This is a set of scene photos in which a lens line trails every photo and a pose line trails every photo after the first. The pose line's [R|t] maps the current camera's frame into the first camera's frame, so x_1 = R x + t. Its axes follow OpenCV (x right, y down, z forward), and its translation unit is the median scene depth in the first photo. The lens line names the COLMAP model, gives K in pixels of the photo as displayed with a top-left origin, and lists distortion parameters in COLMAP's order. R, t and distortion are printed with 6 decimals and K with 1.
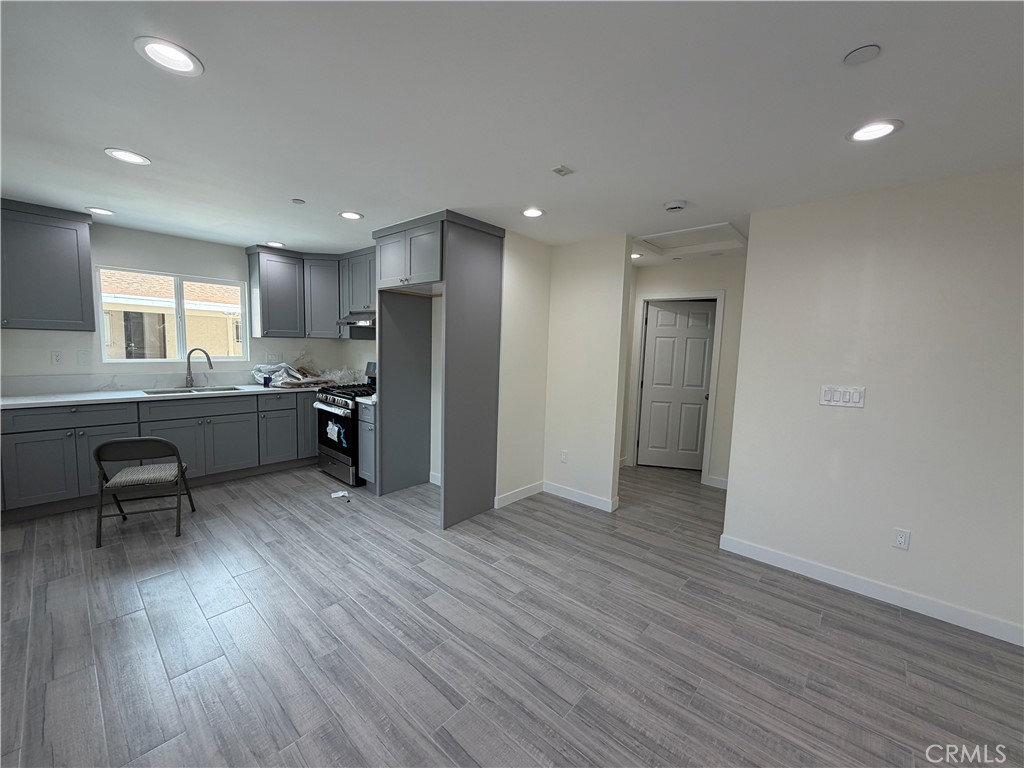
lens RADIAL K [[412.2, 0, 511.8], [0, 412.2, 387.3], [0, 0, 1]] dist [-0.000617, 0.000350]
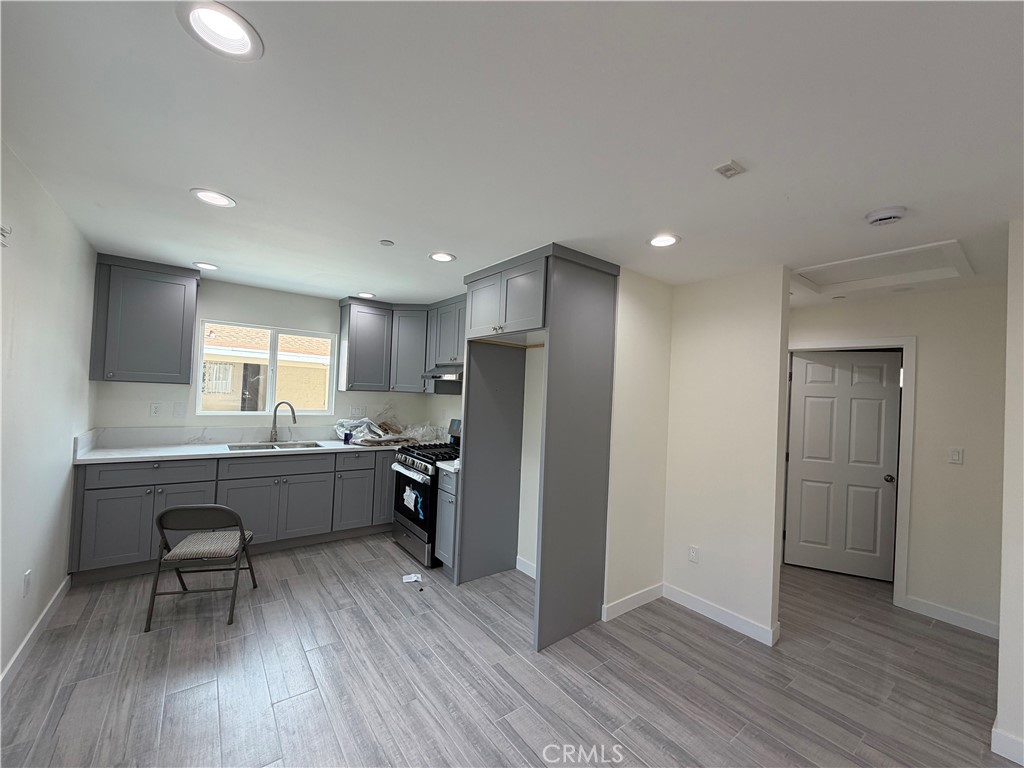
lens RADIAL K [[412.2, 0, 513.3], [0, 412.2, 389.9], [0, 0, 1]] dist [-0.000617, 0.000350]
pose [[0.982720, 0.012400, -0.184684, -0.062583], [-0.033681, 0.993075, -0.112546, -0.034609], [0.182009, 0.116822, 0.976333, 0.168100]]
